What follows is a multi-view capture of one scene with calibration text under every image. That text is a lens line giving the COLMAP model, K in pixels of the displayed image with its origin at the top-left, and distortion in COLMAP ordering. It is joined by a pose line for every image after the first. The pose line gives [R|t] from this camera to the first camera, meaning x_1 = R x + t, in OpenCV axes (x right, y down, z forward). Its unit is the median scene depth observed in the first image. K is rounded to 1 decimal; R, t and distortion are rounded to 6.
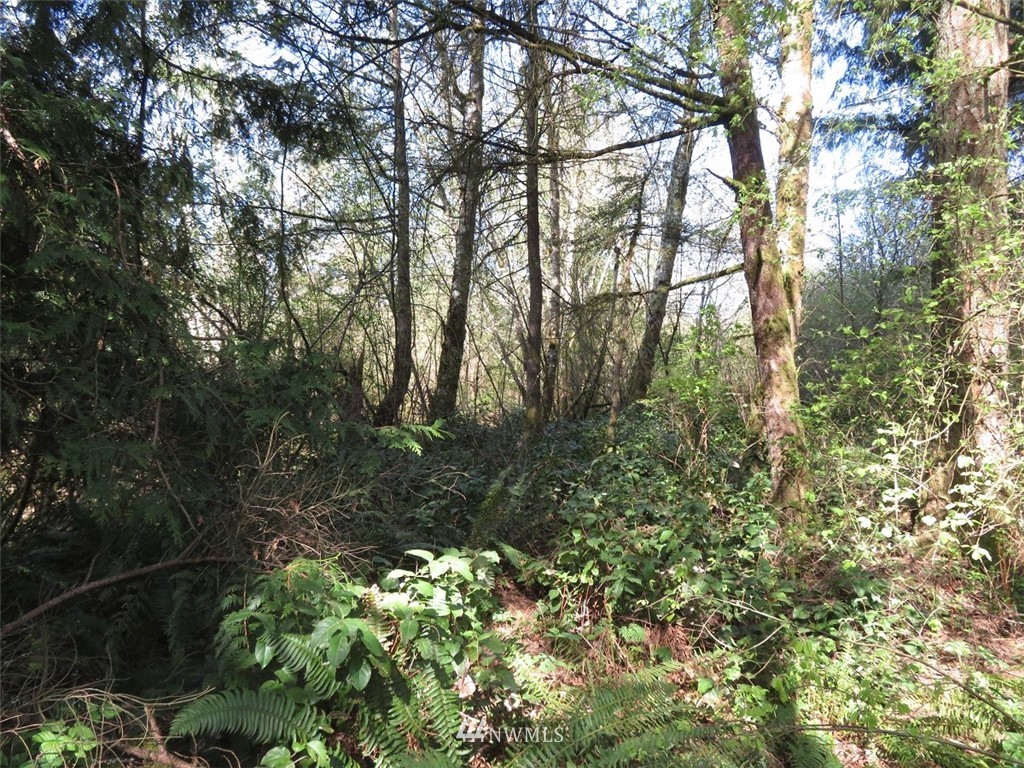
lens RADIAL K [[740.7, 0, 512.0], [0, 740.7, 384.0], [0, 0, 1]] dist [-0.007213, -0.002035]
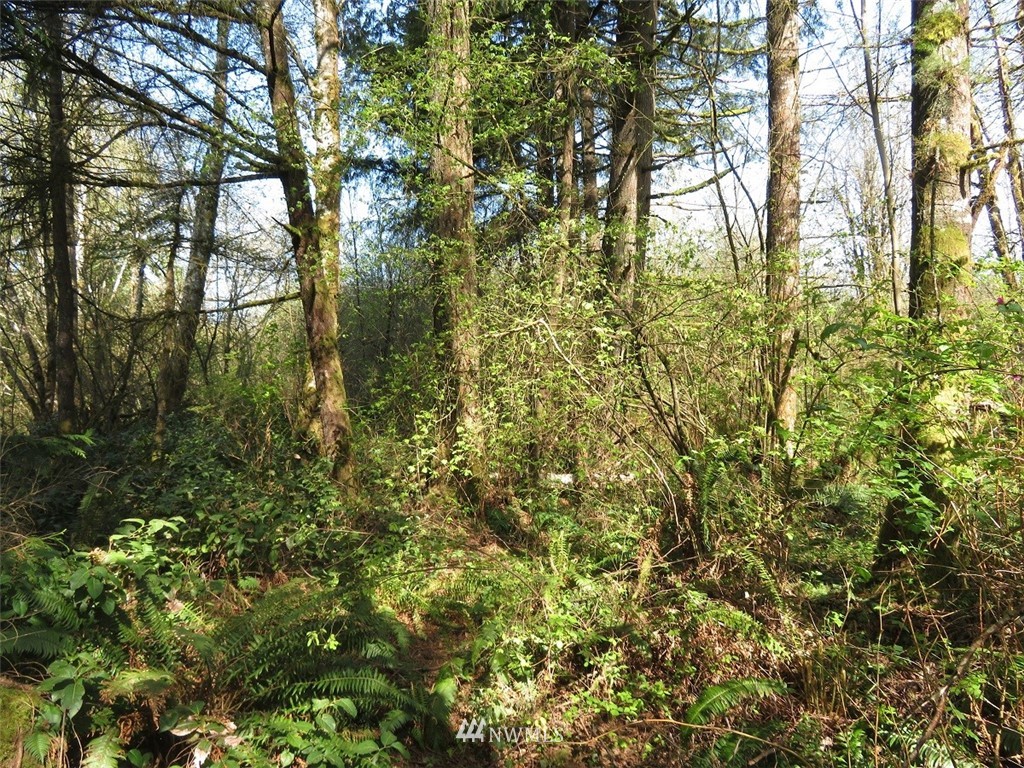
lens RADIAL K [[740.7, 0, 512.0], [0, 740.7, 384.0], [0, 0, 1]] dist [-0.007213, -0.002035]
pose [[0.807664, -0.031202, 0.588817, -0.157291], [0.033465, 0.999415, 0.007057, -0.007664], [-0.588693, 0.014005, 0.808235, -0.245888]]
